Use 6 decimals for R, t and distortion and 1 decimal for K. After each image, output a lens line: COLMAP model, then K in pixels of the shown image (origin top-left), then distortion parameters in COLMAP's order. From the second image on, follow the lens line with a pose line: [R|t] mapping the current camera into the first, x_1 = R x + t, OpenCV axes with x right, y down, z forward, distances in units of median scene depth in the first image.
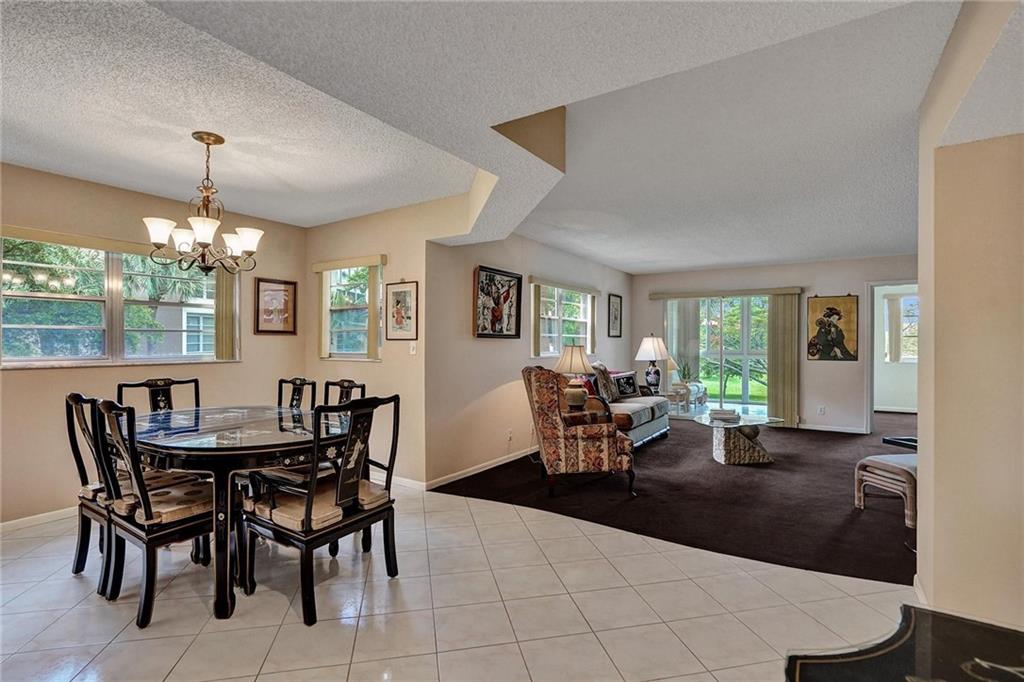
lens RADIAL K [[494.1, 0, 522.2], [0, 494.1, 340.5], [0, 0, 1]] dist [-0.026332, 0.011295]
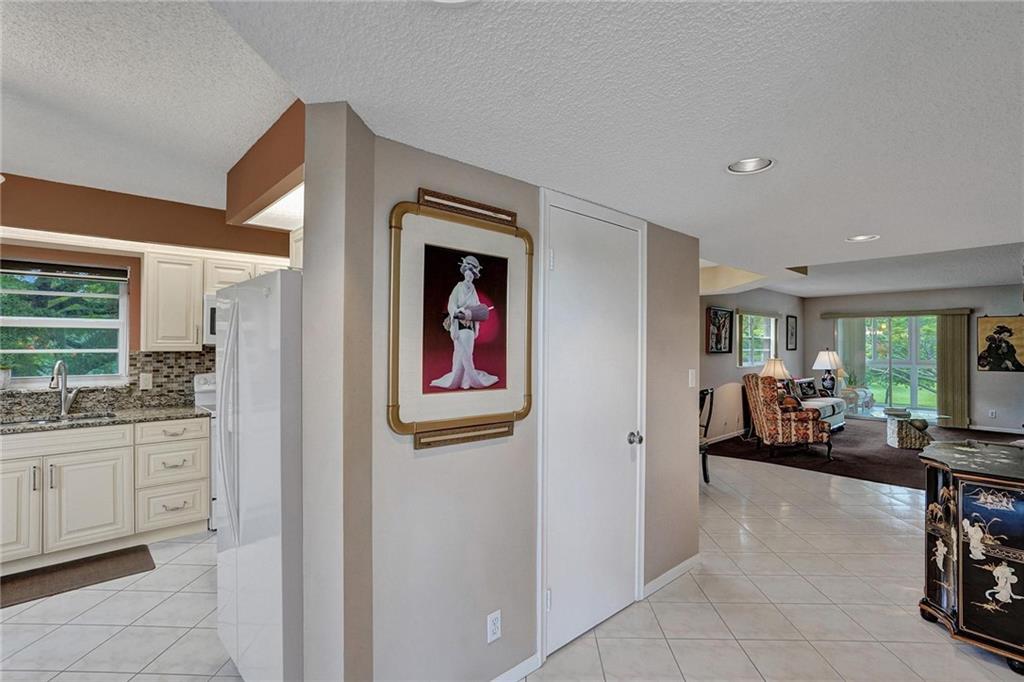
lens RADIAL K [[494.1, 0, 509.7], [0, 494.1, 338.7], [0, 0, 1]] dist [-0.026332, 0.011295]
pose [[0.965516, -0.002764, -0.260330, -0.230774], [0.000375, 0.999957, -0.009227, -0.031546], [0.260345, 0.008811, 0.965476, -0.493680]]
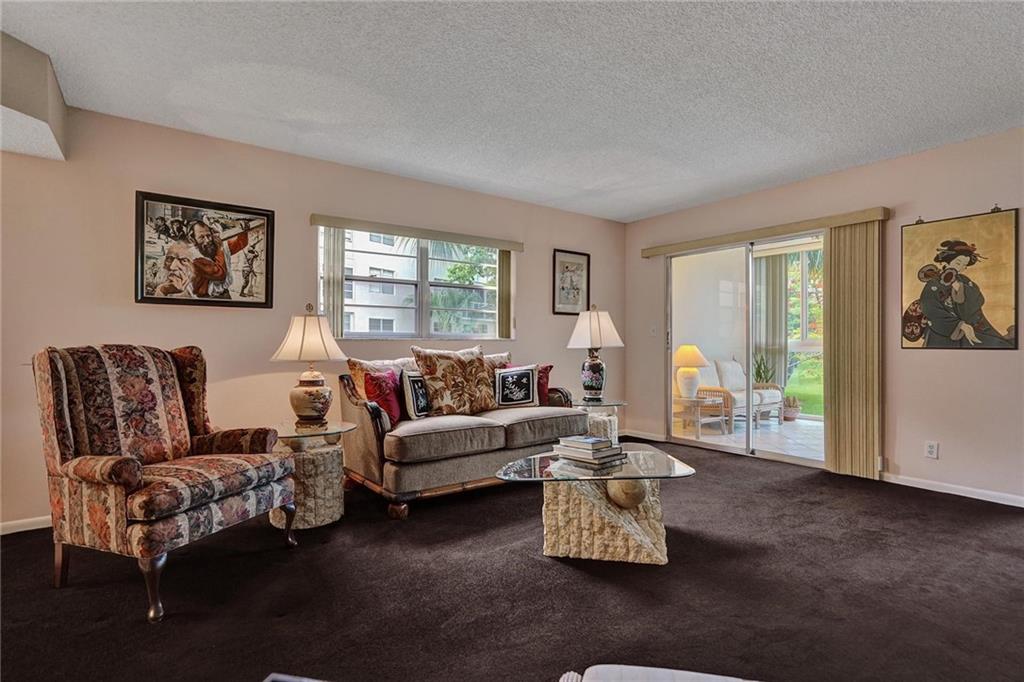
lens RADIAL K [[494.1, 0, 519.6], [0, 494.1, 339.6], [0, 0, 1]] dist [-0.026332, 0.011295]
pose [[0.930747, -0.004642, -0.365633, 0.483762], [0.003811, 0.999988, -0.002995, 0.036599], [0.365643, 0.001394, 0.930754, 0.465197]]
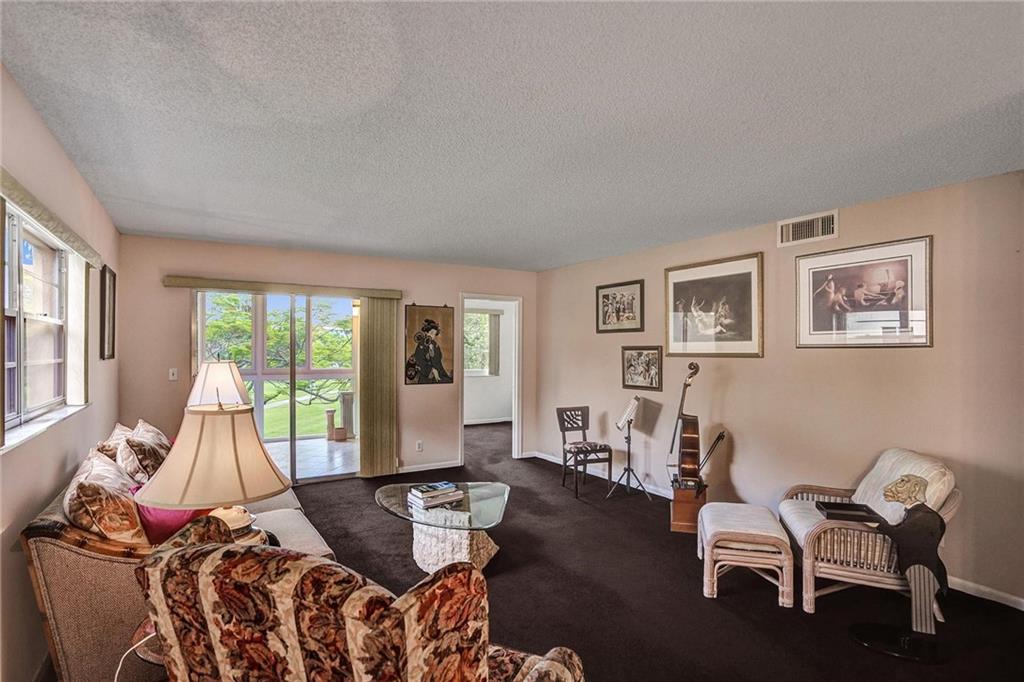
lens RADIAL K [[518.7, 0, 510.9], [0, 518.7, 348.3], [0, 0, 1]] dist [-0.019760, 0.004794]
pose [[0.450478, -0.000688, 0.892787, -0.098762], [-0.005695, 0.999977, 0.003644, -0.027628], [-0.892769, -0.006726, 0.450464, 0.578836]]
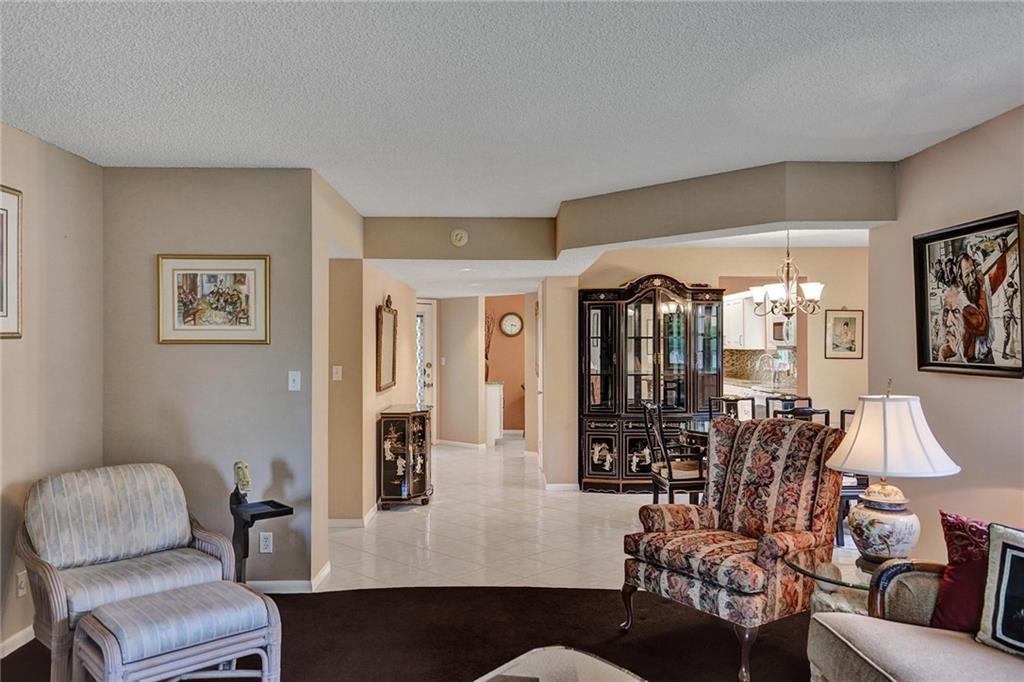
lens RADIAL K [[744.4, 0, 504.8], [0, 744.4, 342.4], [0, 0, 1]] dist [-0.001794, 0.008183]
pose [[-0.850438, -0.004439, -0.526057, 0.570019], [-0.000658, 0.999973, -0.007373, -0.024255], [0.526075, -0.005924, -0.850417, 1.150881]]
